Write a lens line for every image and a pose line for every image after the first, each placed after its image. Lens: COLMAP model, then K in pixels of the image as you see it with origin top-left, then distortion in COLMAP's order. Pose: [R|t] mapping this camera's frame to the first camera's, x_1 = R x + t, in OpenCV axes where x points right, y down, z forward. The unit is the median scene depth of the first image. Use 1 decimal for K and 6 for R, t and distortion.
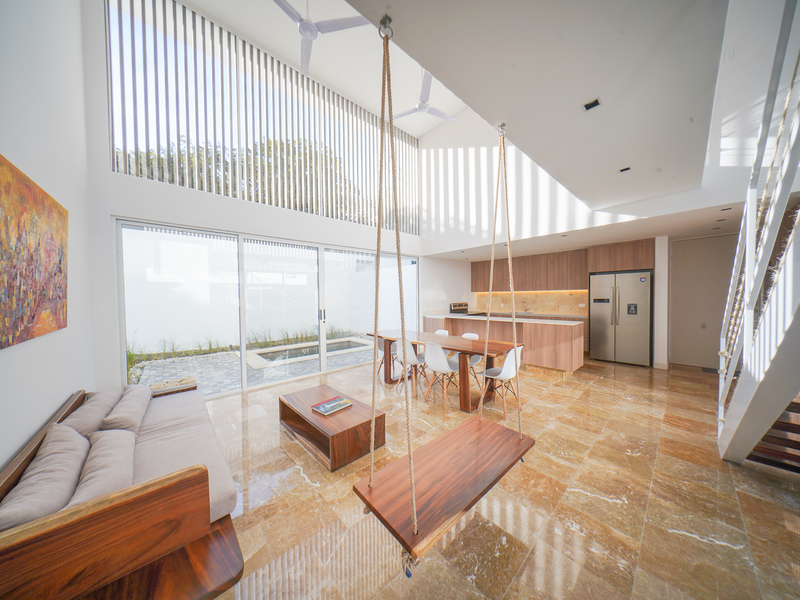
lens RADIAL K [[254.2, 0, 395.8], [0, 254.2, 303.0], [0, 0, 1]] dist [-0.000244, 0.000189]
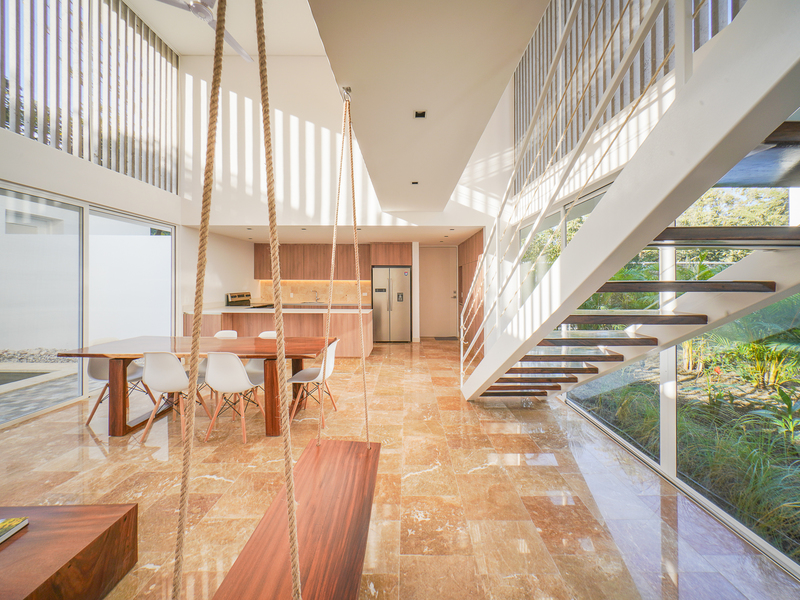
lens RADIAL K [[271.4, 0, 400.5], [0, 271.4, 282.6], [0, 0, 1]] dist [-0.005223, 0.001392]
pose [[0.671355, 0.021920, 0.740812, -0.056298], [0.004475, 0.999424, -0.033628, -0.001467], [-0.741123, 0.025892, 0.670870, 0.111238]]
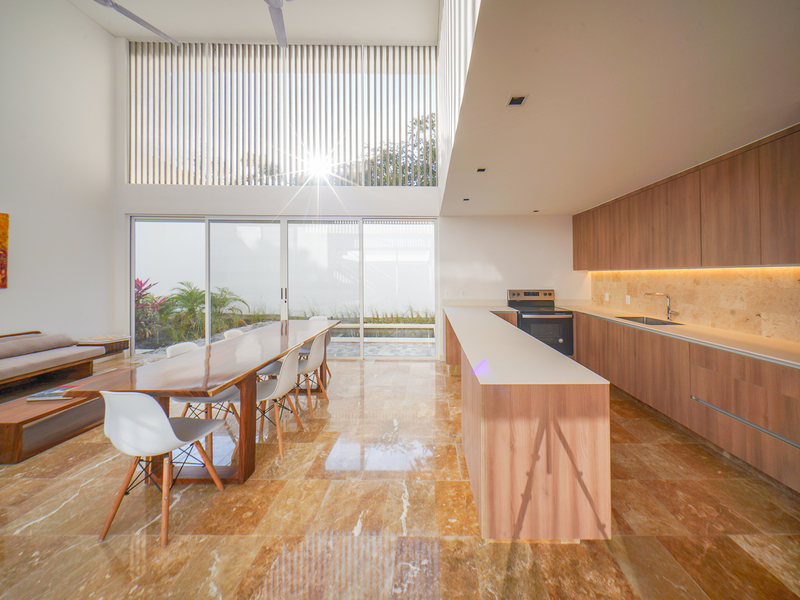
lens RADIAL K [[271.4, 0, 427.7], [0, 271.4, 274.5], [0, 0, 1]] dist [-0.005223, 0.001392]
pose [[0.753618, 0.016045, -0.657117, 0.747160], [-0.034468, 0.999291, -0.015130, -0.025972], [0.656409, 0.034052, 0.753637, 0.623050]]
